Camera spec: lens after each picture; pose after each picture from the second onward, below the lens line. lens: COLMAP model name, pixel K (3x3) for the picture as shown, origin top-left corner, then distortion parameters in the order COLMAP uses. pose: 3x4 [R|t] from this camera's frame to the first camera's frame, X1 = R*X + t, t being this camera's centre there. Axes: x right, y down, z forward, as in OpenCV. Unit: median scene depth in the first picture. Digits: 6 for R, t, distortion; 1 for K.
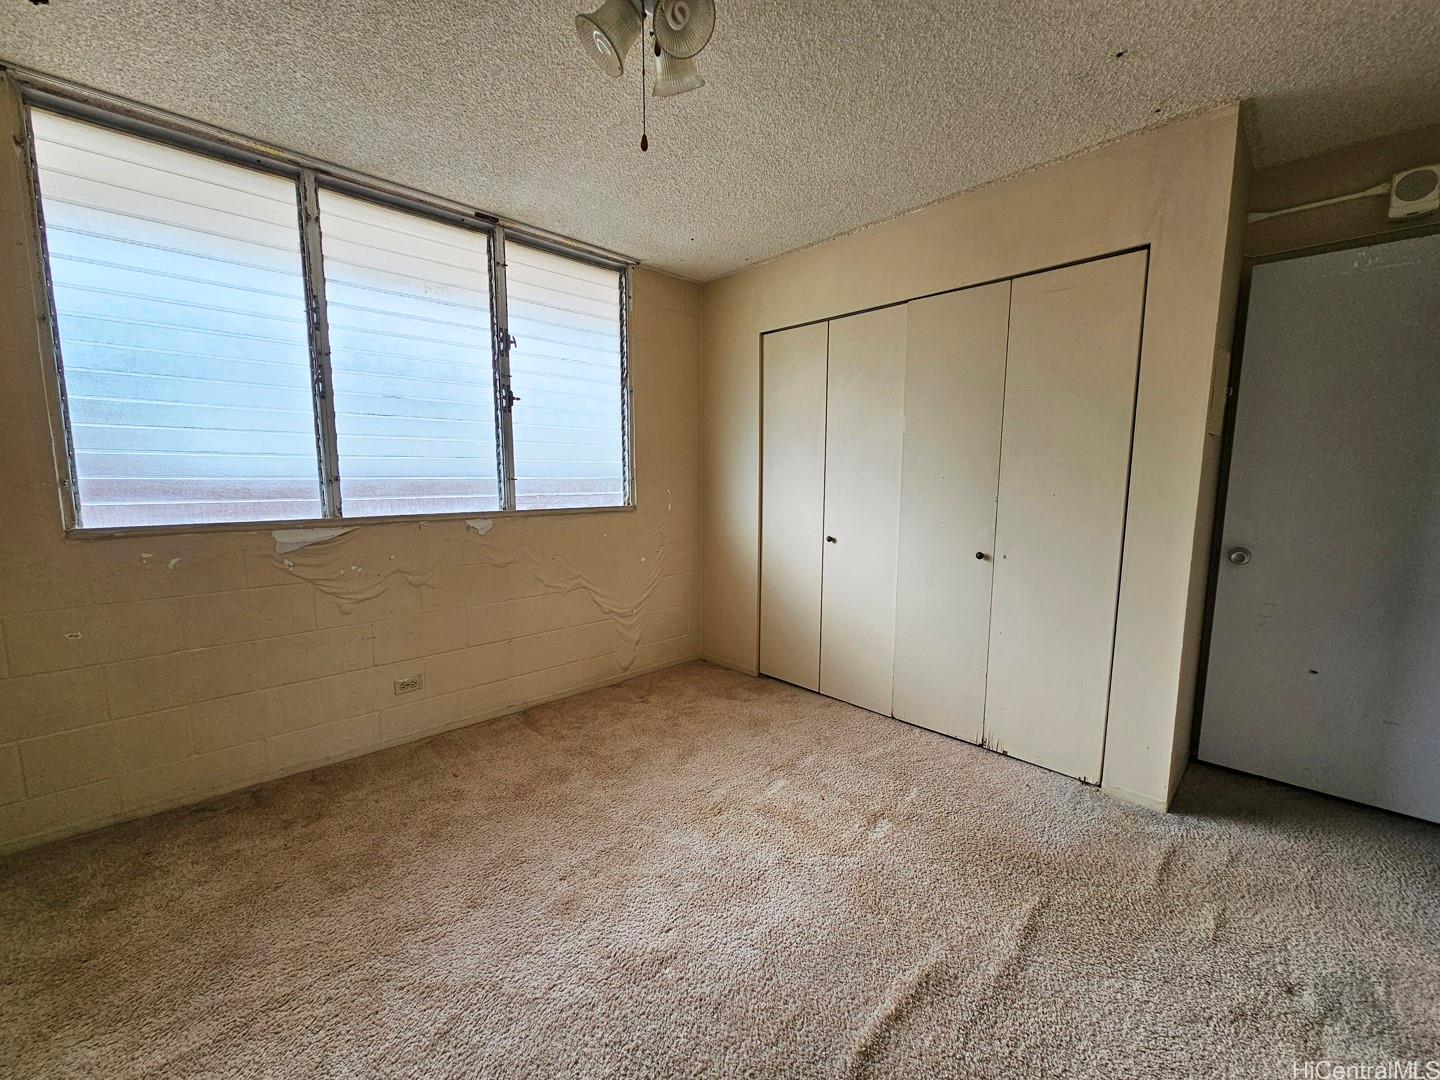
lens RADIAL K [[584.4, 0, 719.9], [0, 584.4, 537.1], [0, 0, 1]] dist [-0.003468, -0.000125]
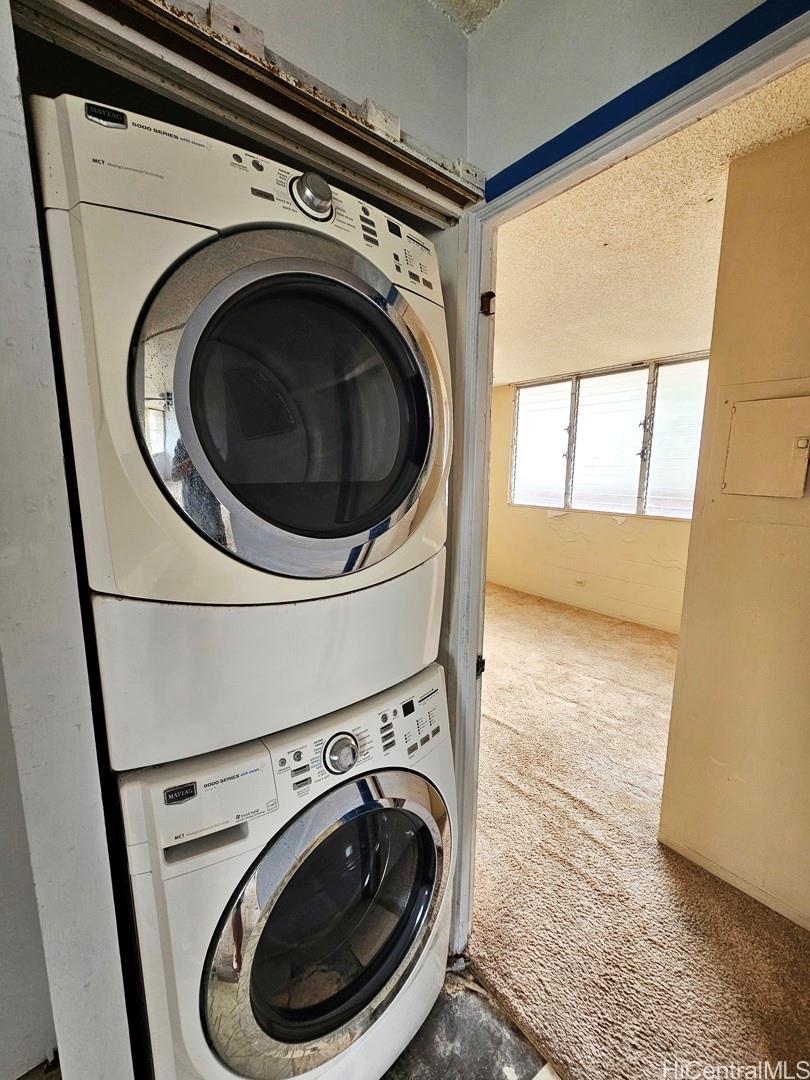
lens RADIAL K [[438.3, 0, 406.9], [0, 438.3, 541.8], [0, 0, 1]] dist [-0.003468, -0.000125]
pose [[-0.082334, 0.163796, -0.983052, 1.332360], [-0.120923, 0.977472, 0.172993, -0.137309], [0.989241, 0.133117, -0.060672, 0.447755]]
